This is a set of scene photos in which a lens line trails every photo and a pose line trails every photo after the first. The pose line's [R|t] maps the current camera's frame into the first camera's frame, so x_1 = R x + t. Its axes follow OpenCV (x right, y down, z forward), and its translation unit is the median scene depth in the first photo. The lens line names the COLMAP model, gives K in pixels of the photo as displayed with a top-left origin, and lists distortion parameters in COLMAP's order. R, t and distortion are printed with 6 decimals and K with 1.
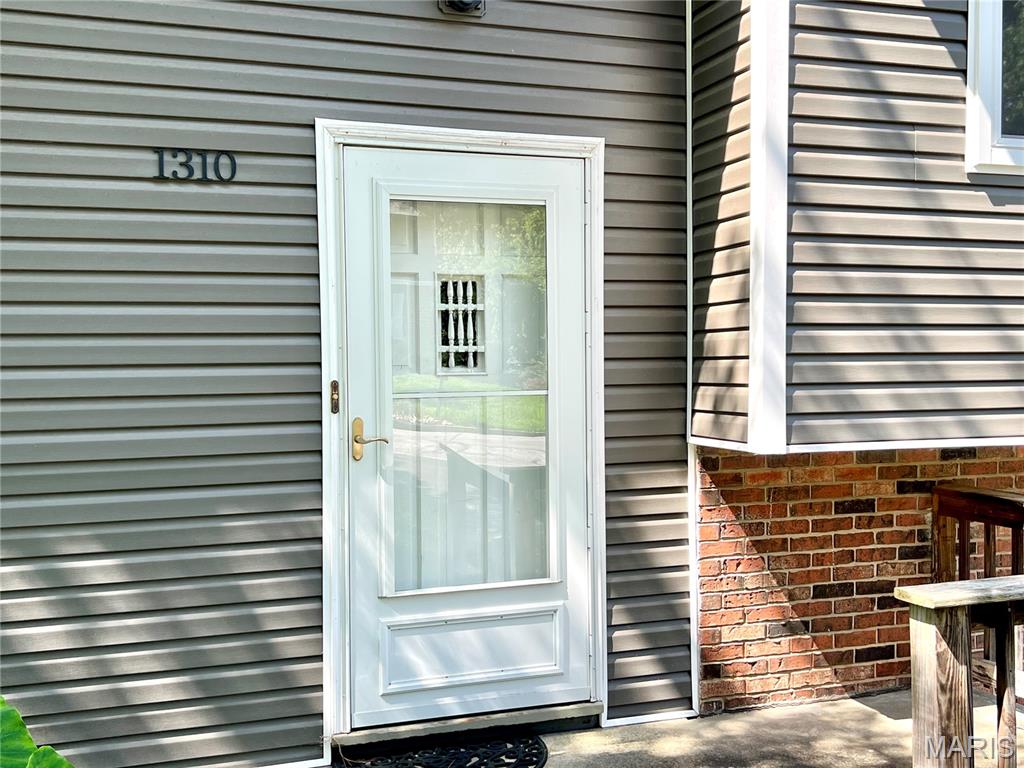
lens RADIAL K [[1078.1, 0, 511.7], [0, 1078.1, 383.9], [0, 0, 1]] dist [0.039551, 0.000000]
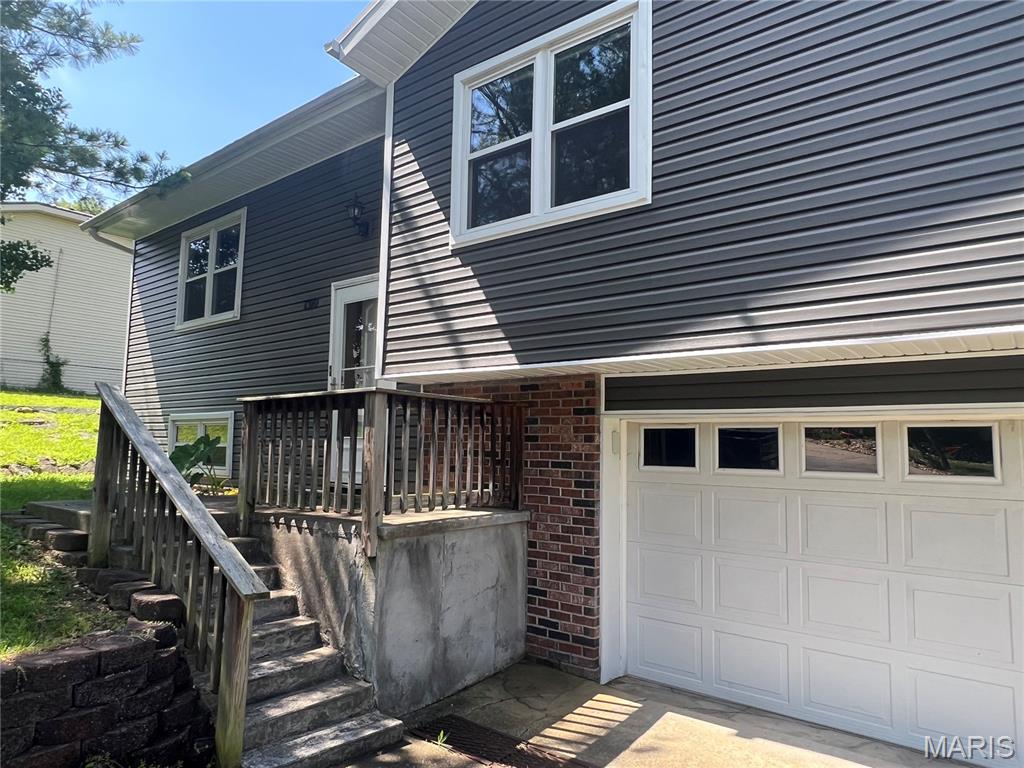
lens RADIAL K [[647.5, 0, 511.4], [0, 647.5, 385.8], [0, 0, 1]] dist [-0.000050, 0.000004]
pose [[0.551213, -0.059617, -0.832232, 1.644335], [-0.042684, 0.994123, -0.099486, 0.215637], [0.833272, 0.090361, 0.545429, 0.429831]]
